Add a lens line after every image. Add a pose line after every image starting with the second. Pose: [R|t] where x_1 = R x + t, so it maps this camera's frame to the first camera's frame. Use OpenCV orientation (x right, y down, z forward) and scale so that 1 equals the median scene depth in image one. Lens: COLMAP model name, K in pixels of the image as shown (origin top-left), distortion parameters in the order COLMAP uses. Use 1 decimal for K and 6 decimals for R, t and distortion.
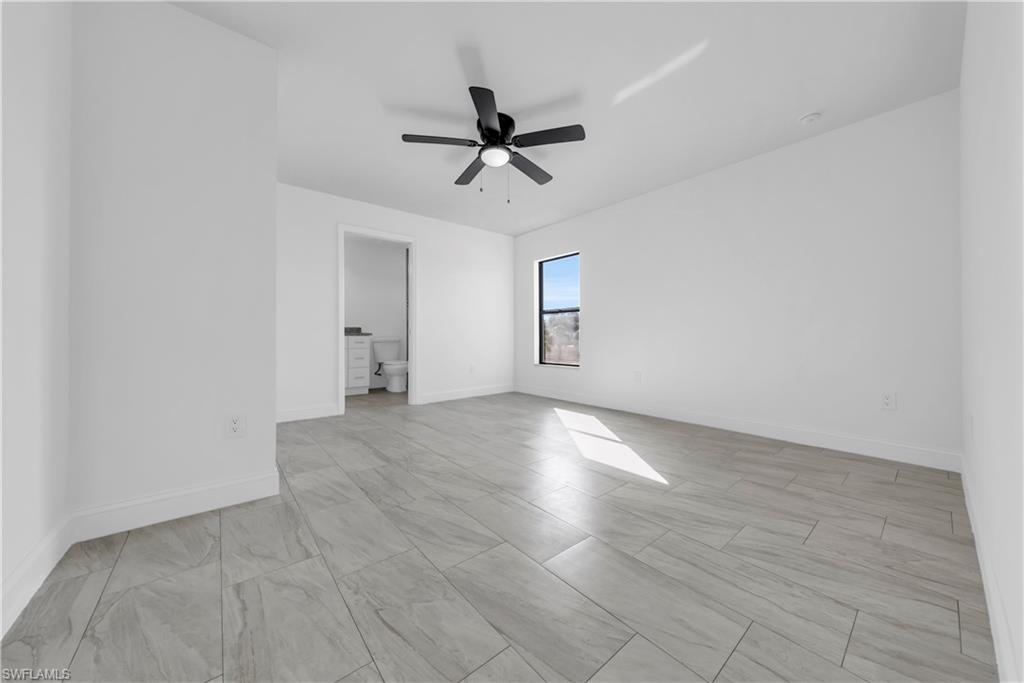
lens RADIAL K [[350.9, 0, 513.4], [0, 350.9, 340.2], [0, 0, 1]] dist [-0.000942, -0.000252]
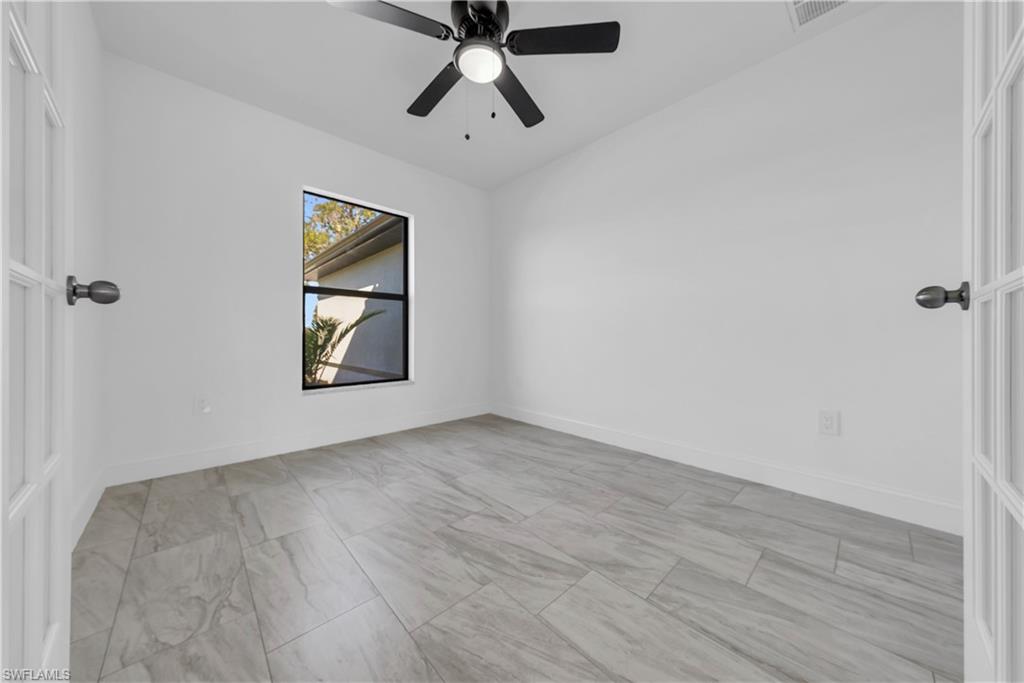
lens RADIAL K [[350.9, 0, 507.9], [0, 350.9, 337.1], [0, 0, 1]] dist [-0.000942, -0.000252]
pose [[-0.998365, -0.001237, -0.057145, -0.187583], [-0.001302, 0.999999, 0.001098, 0.028986], [0.057143, 0.001170, -0.998365, 1.913160]]
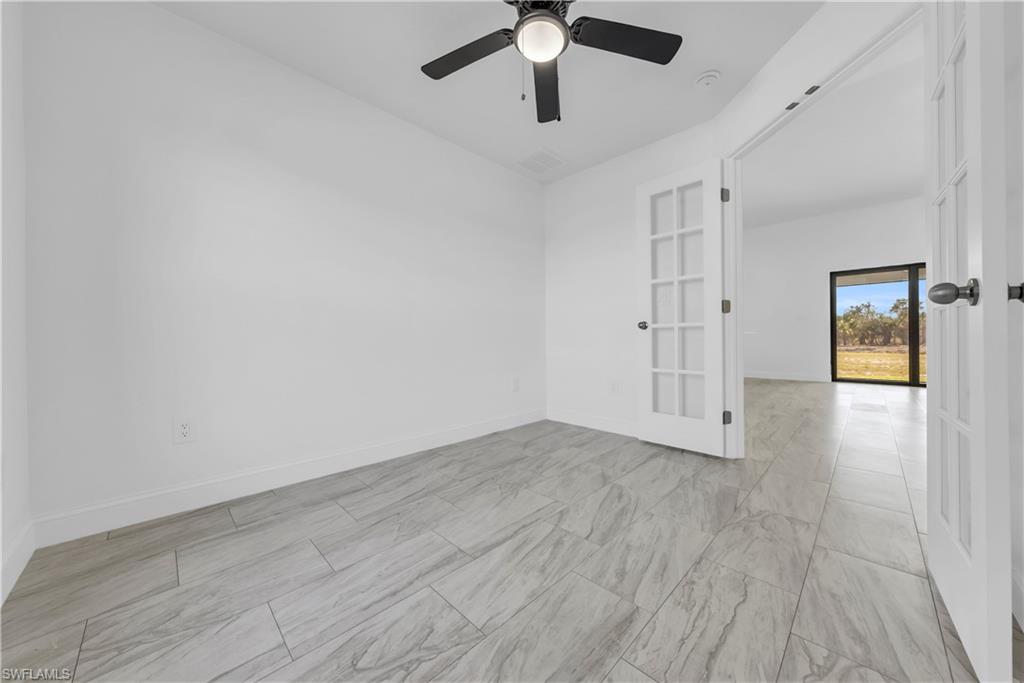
lens RADIAL K [[350.9, 0, 501.8], [0, 350.9, 339.3], [0, 0, 1]] dist [-0.000942, -0.000252]
pose [[0.082739, 0.005124, -0.996558, 0.715582], [0.006386, 0.999964, 0.005672, -0.000206], [0.996551, -0.006834, 0.082703, 0.808039]]
